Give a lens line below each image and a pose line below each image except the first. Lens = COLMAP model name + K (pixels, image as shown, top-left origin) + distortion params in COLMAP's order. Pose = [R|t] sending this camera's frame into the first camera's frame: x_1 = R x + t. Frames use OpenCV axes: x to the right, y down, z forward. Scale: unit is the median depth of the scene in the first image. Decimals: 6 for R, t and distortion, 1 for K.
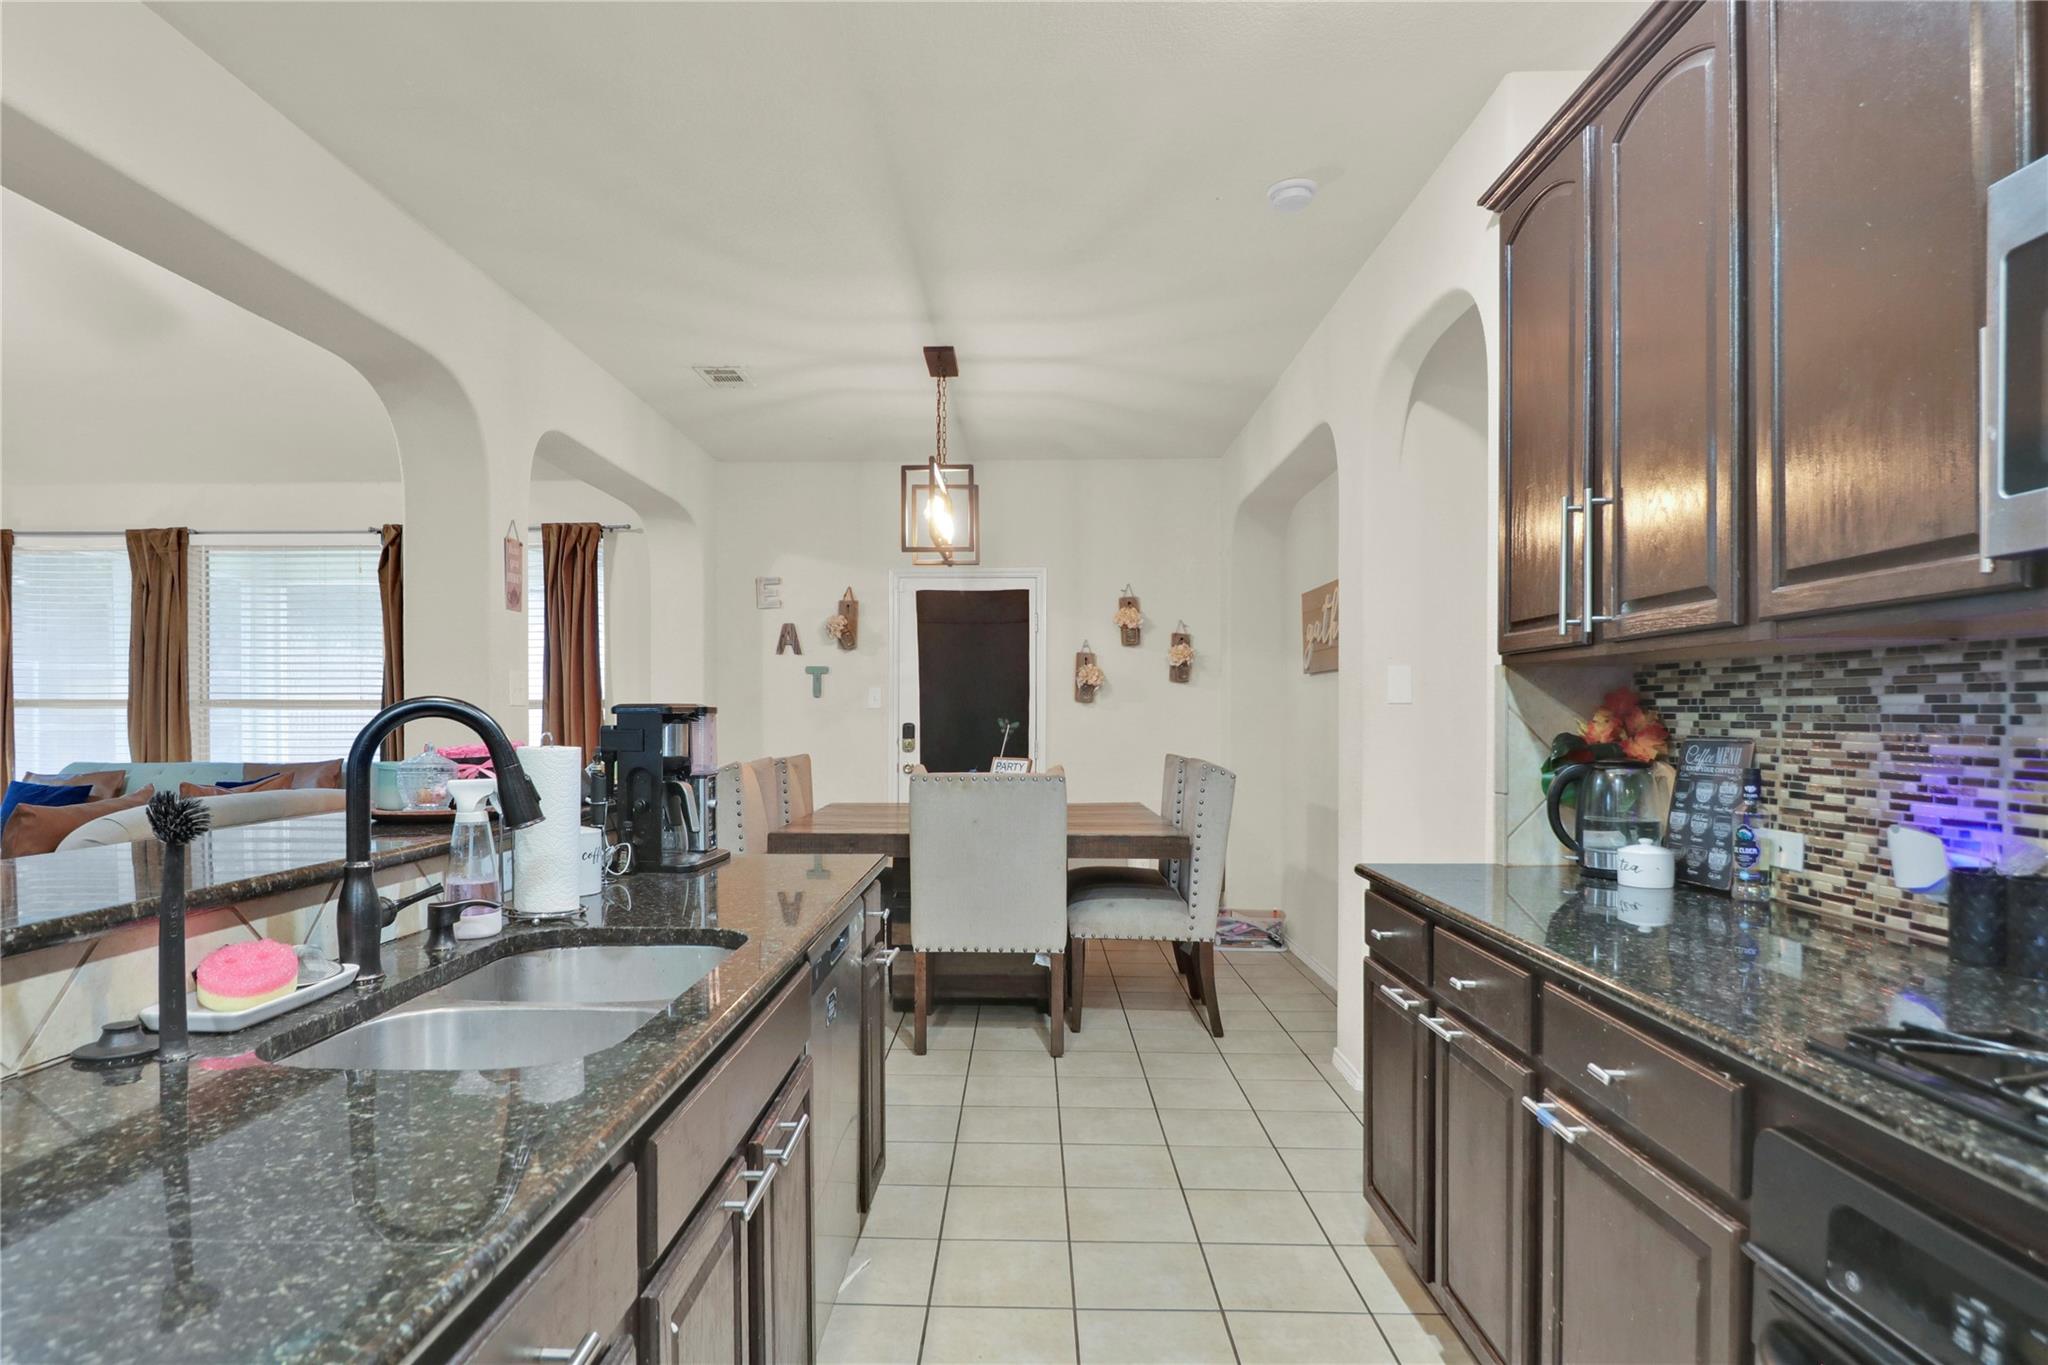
lens RADIAL K [[1130.3, 0, 1011.8], [0, 1130.3, 703.7], [0, 0, 1]] dist [-0.004181, 0.000113]
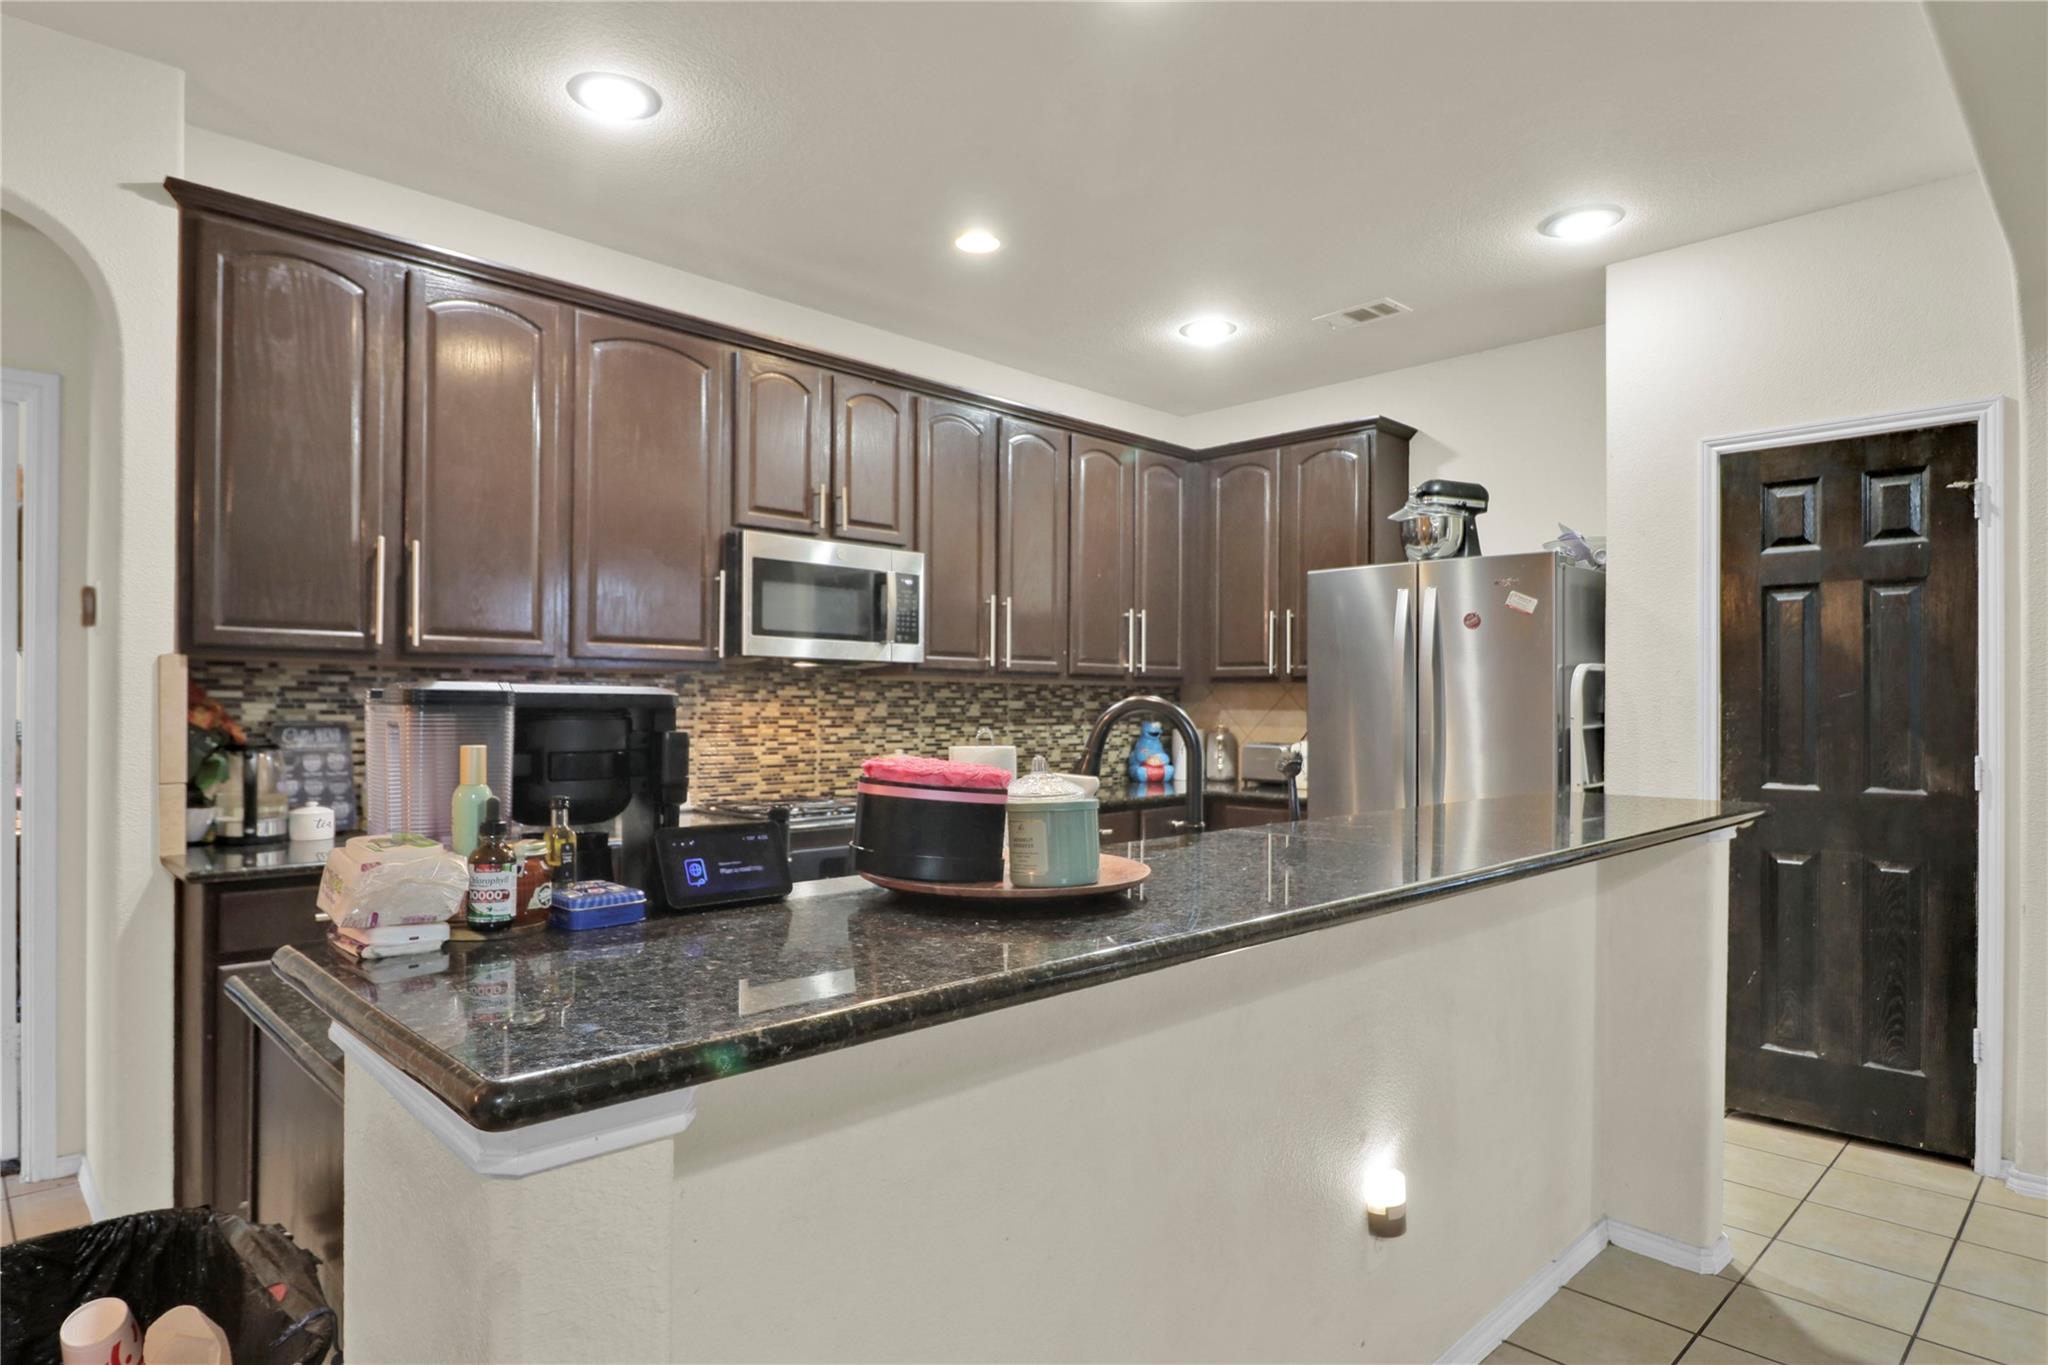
lens RADIAL K [[1130.3, 0, 1024.2], [0, 1130.3, 695.3], [0, 0, 1]] dist [-0.004181, 0.000113]
pose [[-0.705909, 0.004680, 0.708287, -0.374394], [-0.012105, 0.999752, -0.018671, 0.005401], [-0.708199, -0.021754, -0.705678, 0.547053]]
